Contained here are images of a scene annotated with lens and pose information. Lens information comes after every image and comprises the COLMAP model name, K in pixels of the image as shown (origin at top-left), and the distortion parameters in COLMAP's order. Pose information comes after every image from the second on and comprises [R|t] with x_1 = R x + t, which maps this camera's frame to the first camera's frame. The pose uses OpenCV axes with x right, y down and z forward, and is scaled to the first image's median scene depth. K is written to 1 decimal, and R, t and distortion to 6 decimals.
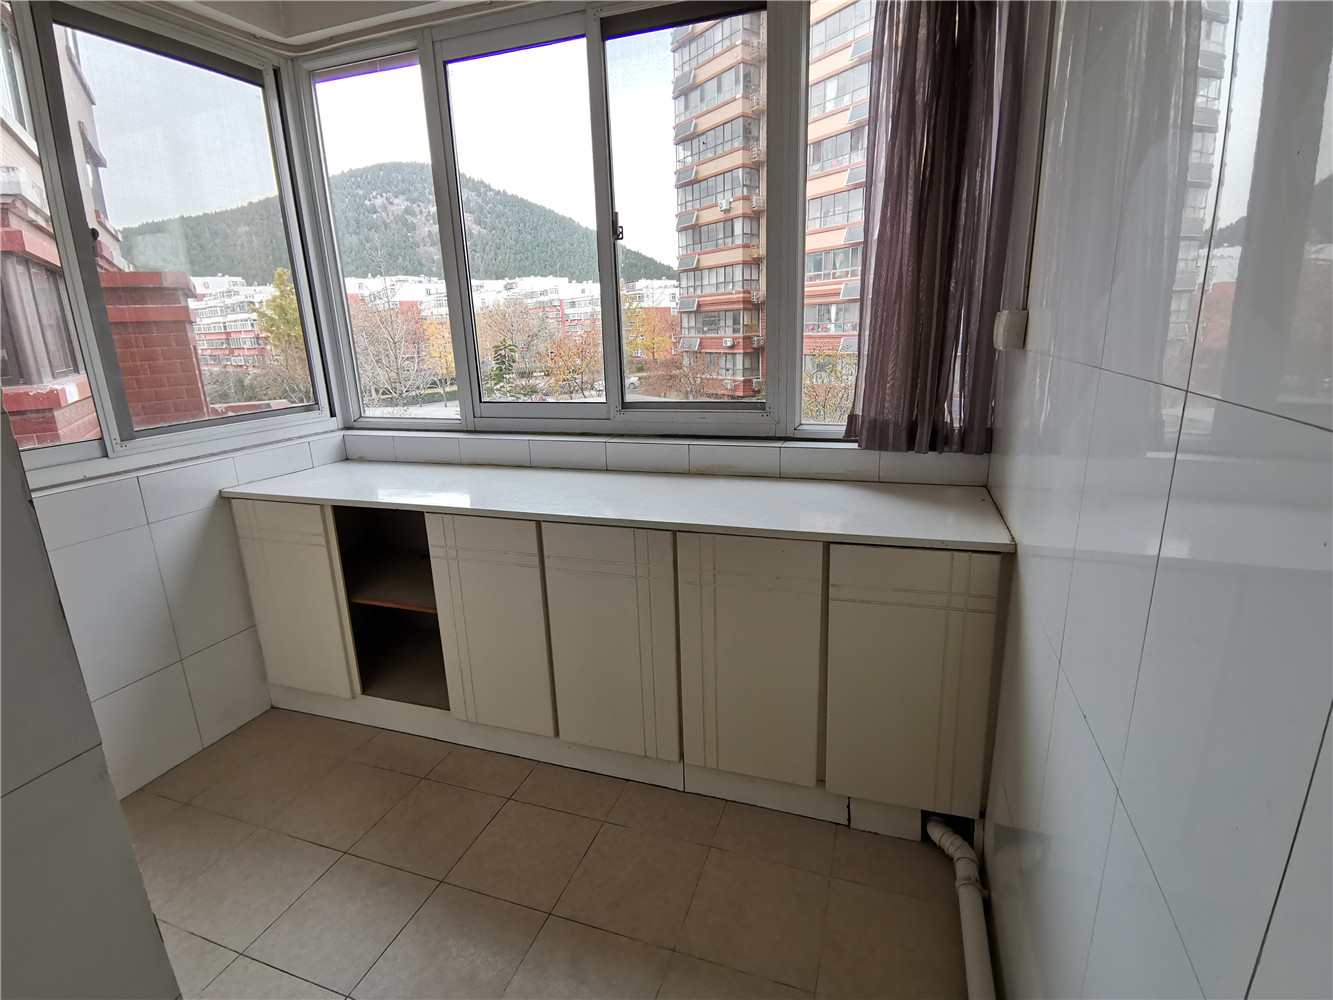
lens RADIAL K [[650.9, 0, 660.4], [0, 650.9, 493.5], [0, 0, 1]] dist [-0.000355, -0.000126]
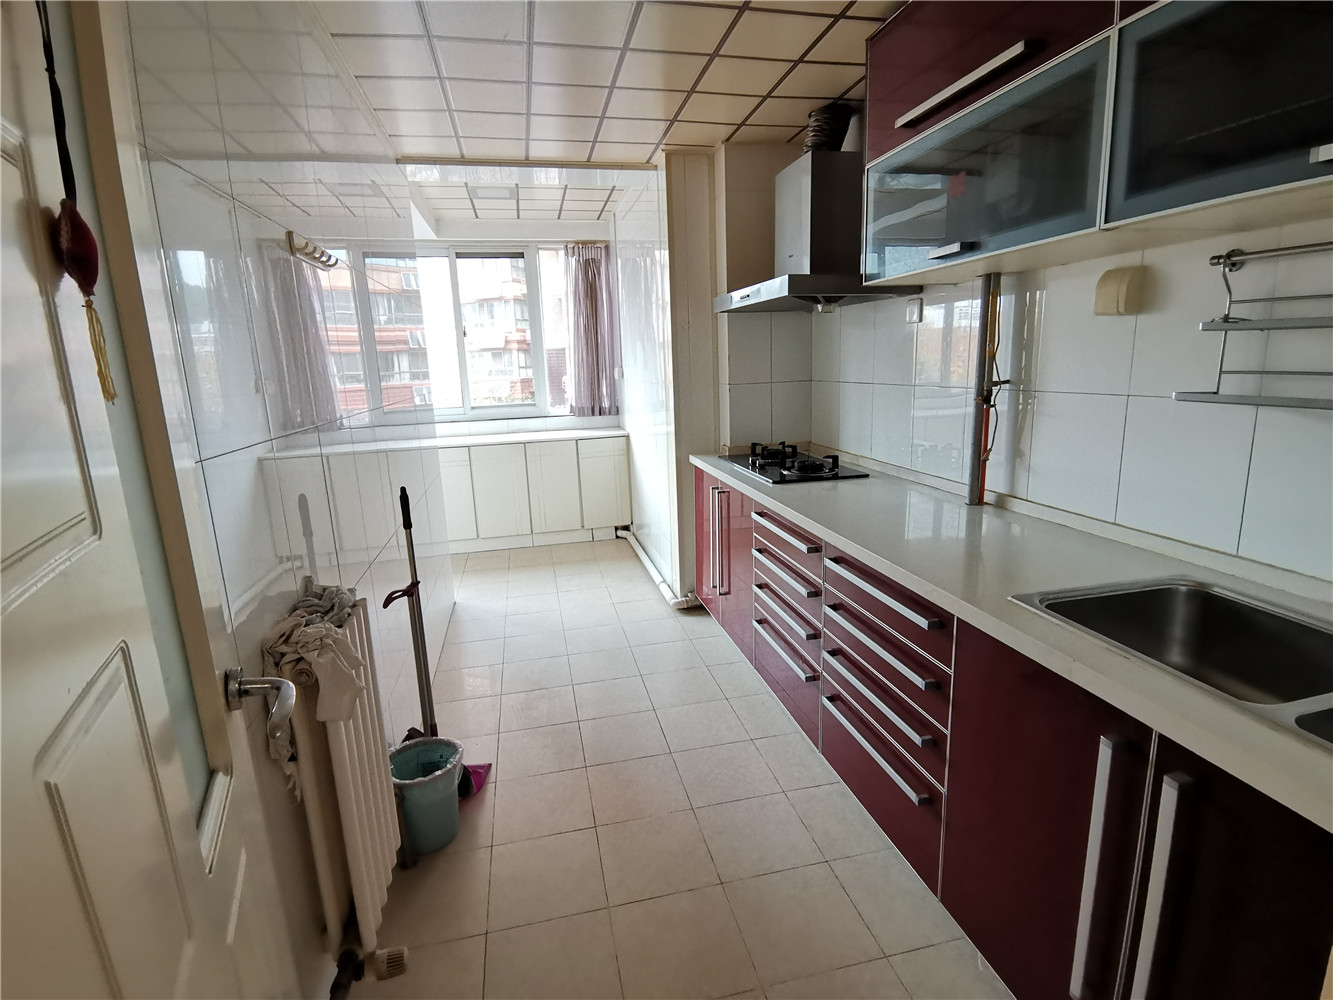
lens RADIAL K [[657.2, 0, 668.8], [0, 657.2, 502.5], [0, 0, 1]] dist [-0.000244, -0.000126]
pose [[0.850320, -0.109493, 0.514749, -0.885564], [0.139179, 0.990079, -0.019311, 0.424758], [-0.507528, 0.088062, 0.857123, -1.650715]]
